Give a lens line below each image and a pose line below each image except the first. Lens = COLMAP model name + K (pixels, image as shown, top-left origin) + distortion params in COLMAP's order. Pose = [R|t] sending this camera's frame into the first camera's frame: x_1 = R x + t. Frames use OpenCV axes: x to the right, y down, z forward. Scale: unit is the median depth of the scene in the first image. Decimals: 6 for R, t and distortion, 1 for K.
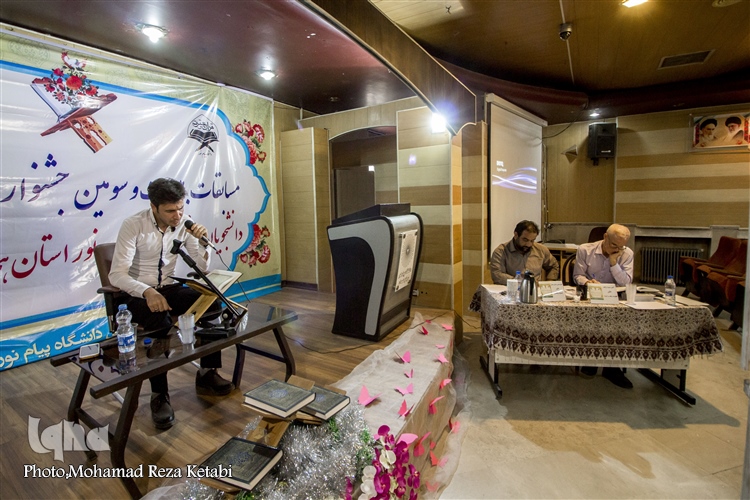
lens RADIAL K [[369.5, 0, 372.6], [0, 369.5, 228.4], [0, 0, 1]] dist [-0.018046, -0.000863]
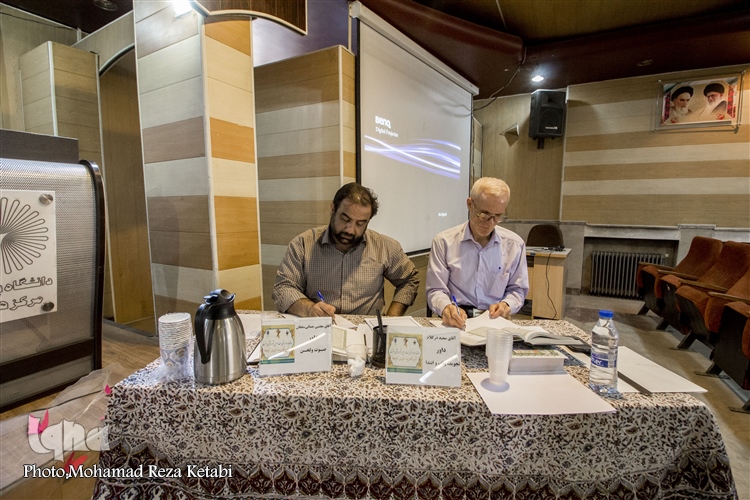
lens RADIAL K [[339.7, 0, 373.9], [0, 339.7, 246.7], [0, 0, 1]] dist [-0.011844, -0.000985]
pose [[0.999427, 0.014356, 0.030659, 0.252954], [-0.015429, 0.999267, 0.035040, 0.025680], [-0.030134, -0.035493, 0.998916, 0.296718]]
